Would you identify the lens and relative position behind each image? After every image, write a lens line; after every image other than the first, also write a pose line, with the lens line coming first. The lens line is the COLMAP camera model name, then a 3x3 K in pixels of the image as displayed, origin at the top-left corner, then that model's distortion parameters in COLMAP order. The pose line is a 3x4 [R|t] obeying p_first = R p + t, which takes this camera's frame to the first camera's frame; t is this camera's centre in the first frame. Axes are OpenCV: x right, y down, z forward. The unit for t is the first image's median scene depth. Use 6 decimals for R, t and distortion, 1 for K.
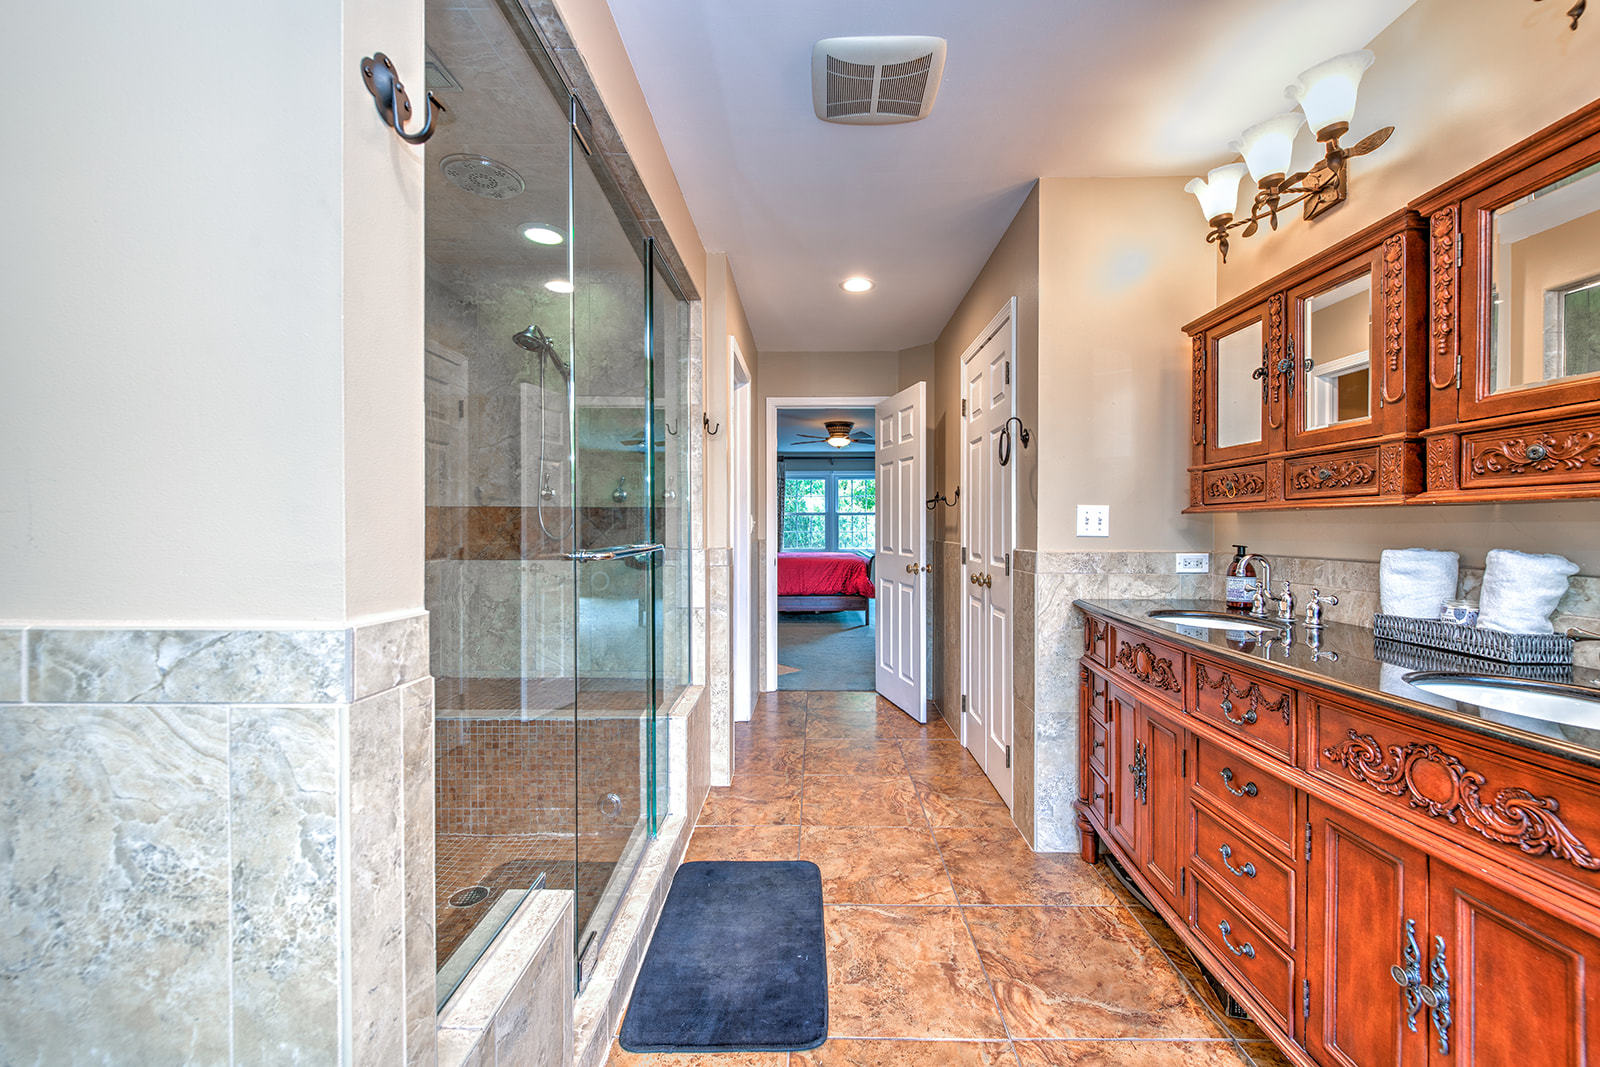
lens RADIAL K [[623.8, 0, 801.6], [0, 623.8, 529.8], [0, 0, 1]] dist [0.004677, -0.002084]
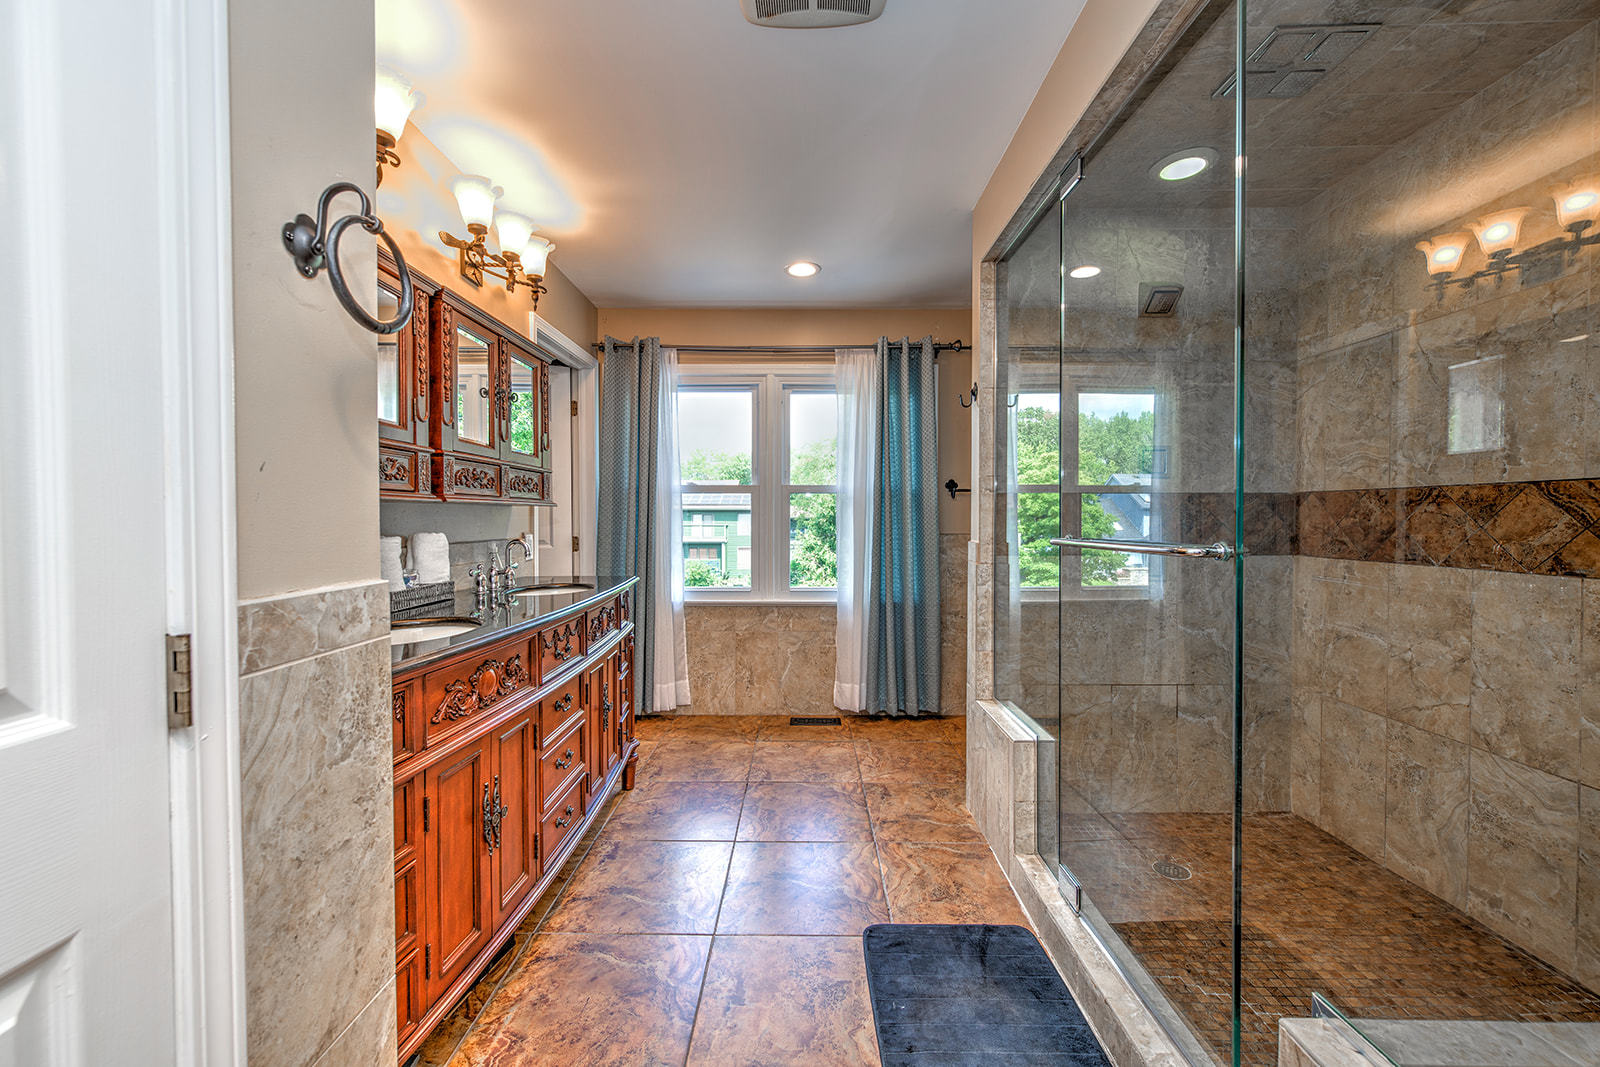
lens RADIAL K [[623.8, 0, 797.6], [0, 623.8, 527.6], [0, 0, 1]] dist [0.004677, -0.002084]
pose [[-0.999865, 0.008220, -0.014217, 0.164354], [0.007936, 0.999770, 0.019942, -0.007918], [0.014378, 0.019826, -0.999700, 2.028802]]
